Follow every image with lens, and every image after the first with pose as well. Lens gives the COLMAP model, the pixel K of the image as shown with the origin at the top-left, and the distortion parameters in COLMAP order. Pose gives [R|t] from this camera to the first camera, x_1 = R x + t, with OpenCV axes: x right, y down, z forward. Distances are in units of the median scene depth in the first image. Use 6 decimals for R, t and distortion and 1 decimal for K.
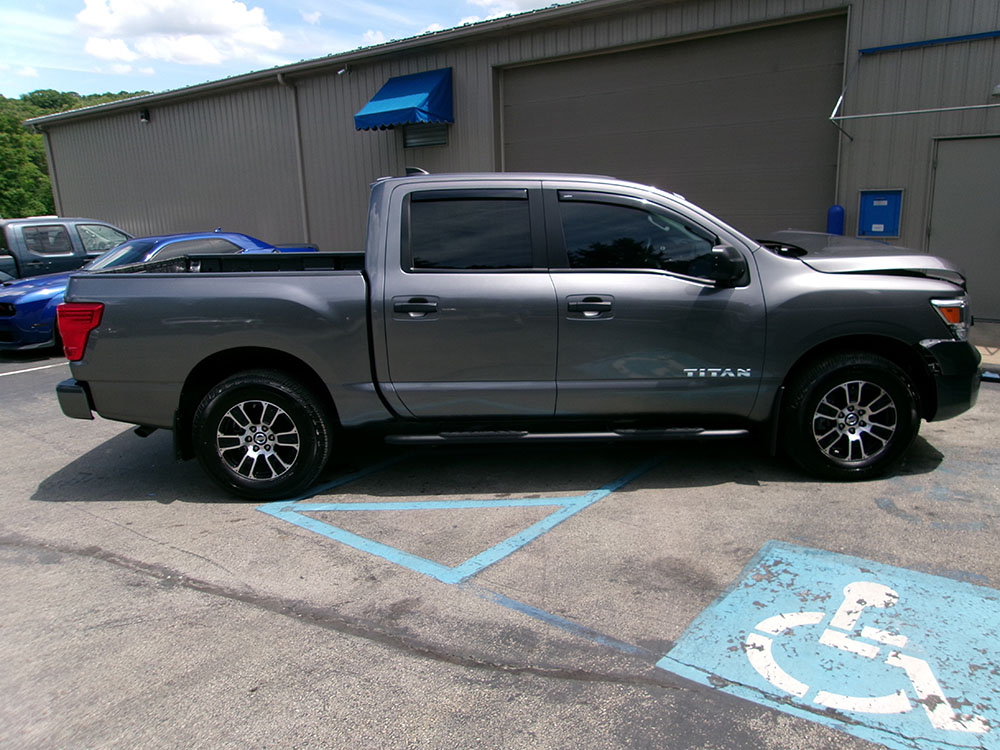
lens RADIAL K [[781.7, 0, 500.0], [0, 781.7, 375.0], [0, 0, 1]] dist [-0.034386, 0.067130]
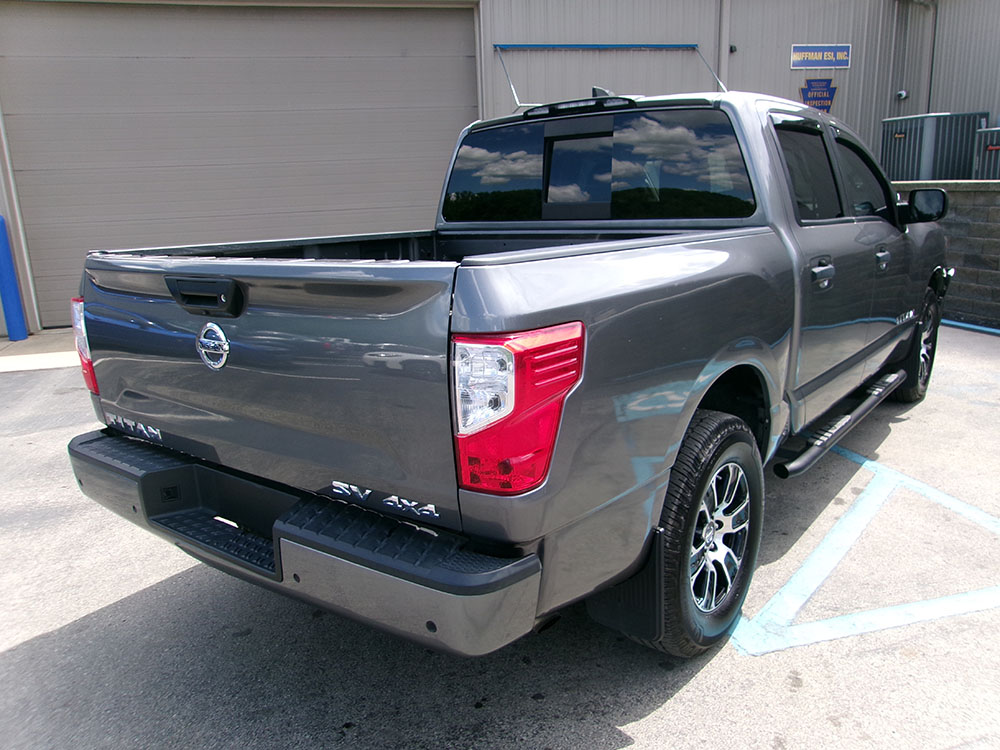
lens RADIAL K [[772.2, 0, 500.0], [0, 772.2, 375.0], [0, 0, 1]] dist [-0.002728, 0.001872]
pose [[0.616215, -0.178316, 0.767126, -0.791259], [0.204271, 0.976886, 0.062988, -0.093245], [-0.760627, 0.117887, 0.638396, 0.738821]]
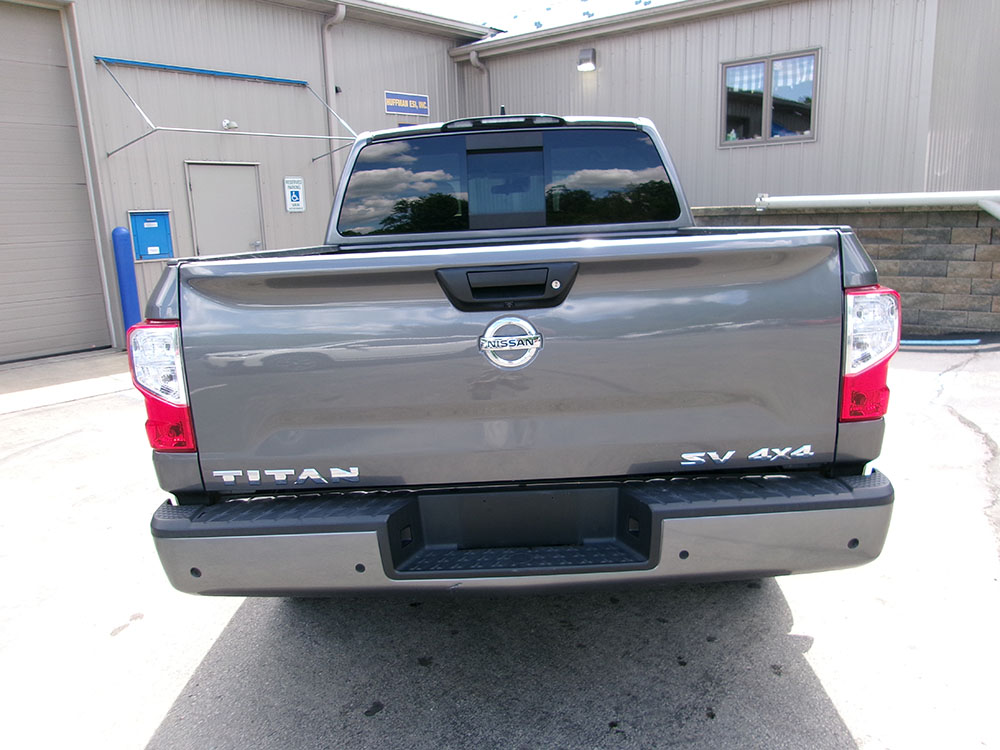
lens RADIAL K [[781.7, 0, 500.0], [0, 781.7, 375.0], [0, 0, 1]] dist [-0.034386, 0.067130]
pose [[0.012566, -0.175832, 0.984340, -0.952538], [0.274872, 0.947100, 0.165671, -0.169080], [-0.961399, 0.268485, 0.060233, 1.135974]]
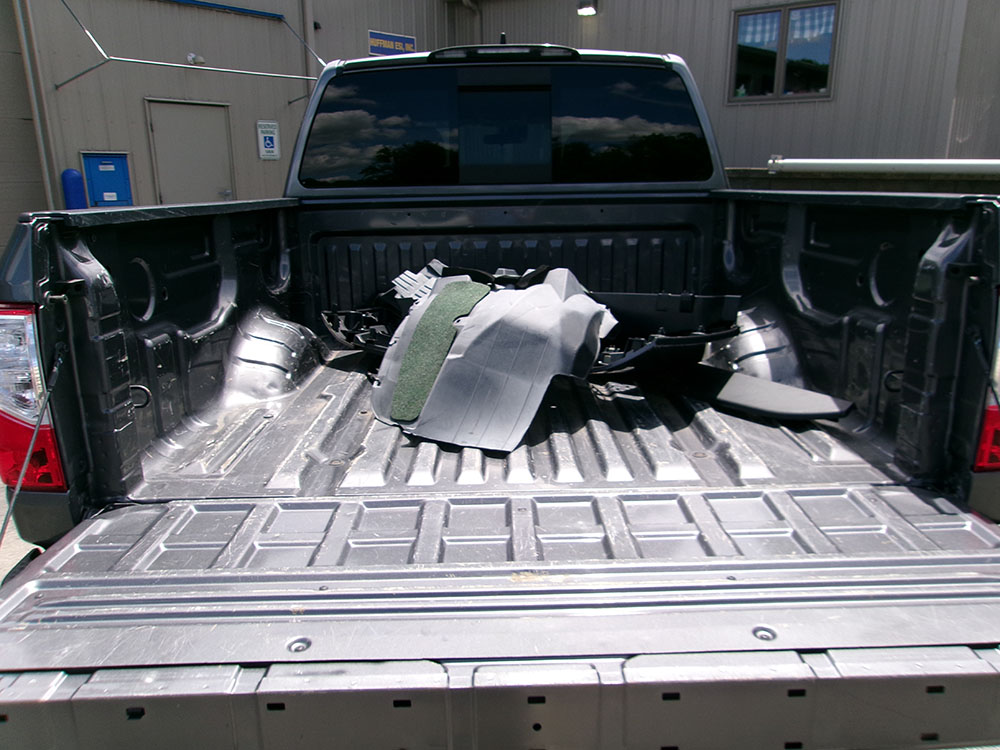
lens RADIAL K [[781.7, 0, 500.0], [0, 781.7, 375.0], [0, 0, 1]] dist [-0.034386, 0.067130]
pose [[-0.004764, -0.228441, 0.973546, -0.824195], [0.245276, 0.943551, 0.222603, -0.172181], [-0.969442, 0.239848, 0.051536, 1.145233]]
